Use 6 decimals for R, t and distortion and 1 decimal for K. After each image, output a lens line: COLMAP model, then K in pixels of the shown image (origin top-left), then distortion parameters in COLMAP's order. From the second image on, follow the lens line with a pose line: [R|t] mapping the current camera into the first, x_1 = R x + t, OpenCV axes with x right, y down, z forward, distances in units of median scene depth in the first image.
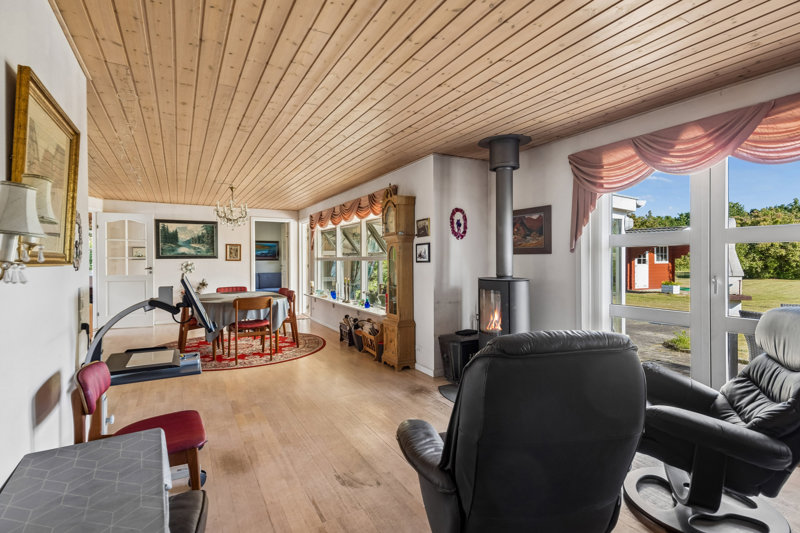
lens RADIAL K [[397.0, 0, 411.1], [0, 397.0, 263.4], [0, 0, 1]] dist [0.029841, 0.000944]
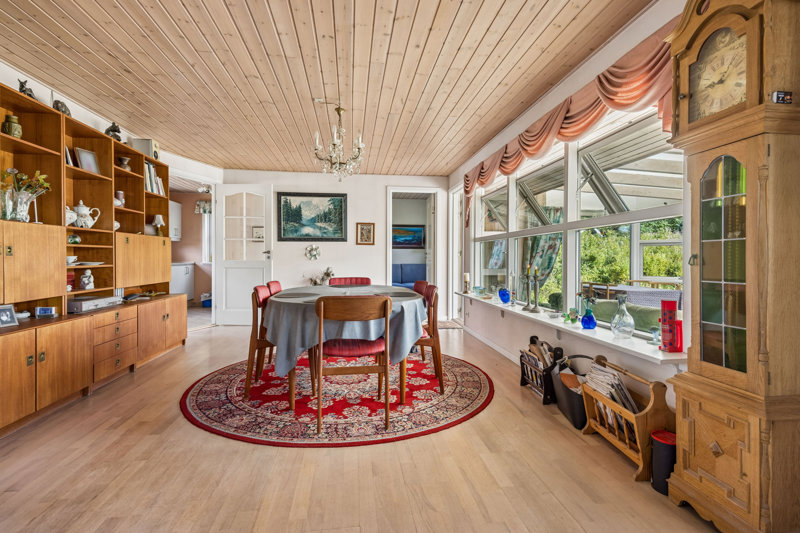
lens RADIAL K [[397.0, 0, 398.2], [0, 397.0, 262.3], [0, 0, 1]] dist [0.029841, 0.000944]
pose [[0.918505, 0.008902, -0.395309, -0.098216], [-0.008824, 0.999959, 0.002016, 0.027554], [0.395311, 0.001637, 0.918546, 0.369212]]
